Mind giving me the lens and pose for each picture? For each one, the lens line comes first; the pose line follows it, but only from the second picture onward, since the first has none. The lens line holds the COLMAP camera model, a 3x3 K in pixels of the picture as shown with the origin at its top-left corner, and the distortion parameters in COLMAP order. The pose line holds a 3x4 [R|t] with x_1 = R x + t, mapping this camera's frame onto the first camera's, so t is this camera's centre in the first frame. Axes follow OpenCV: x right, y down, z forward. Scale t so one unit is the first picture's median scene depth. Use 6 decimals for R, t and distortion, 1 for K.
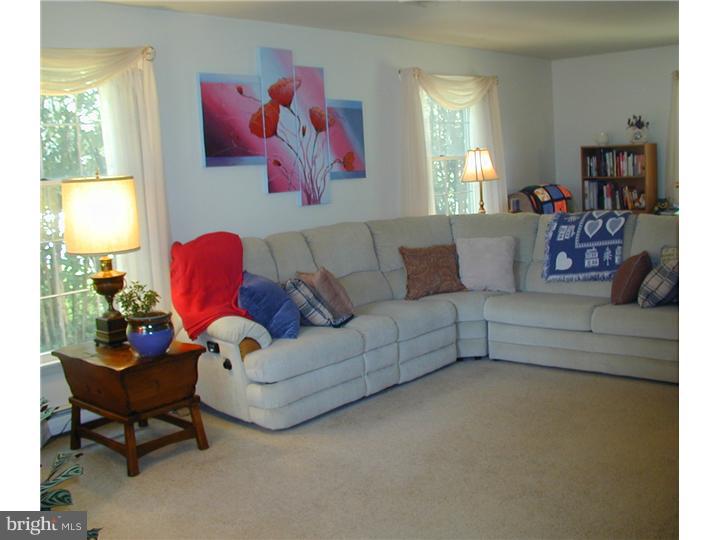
lens RADIAL K [[783.3, 0, 362.0], [0, 783.3, 245.9], [0, 0, 1]] dist [-0.297799, 0.434427]
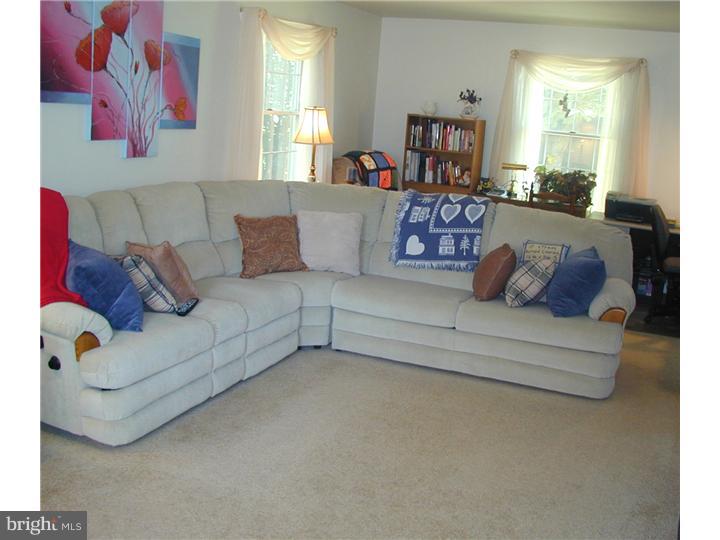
lens RADIAL K [[783.3, 0, 362.0], [0, 783.3, 245.9], [0, 0, 1]] dist [-0.297799, 0.434427]
pose [[0.928873, 0.060725, 0.365386, -0.138841], [-0.091969, 0.993389, 0.068704, -0.038100], [-0.358798, -0.097421, 0.928317, 0.153799]]
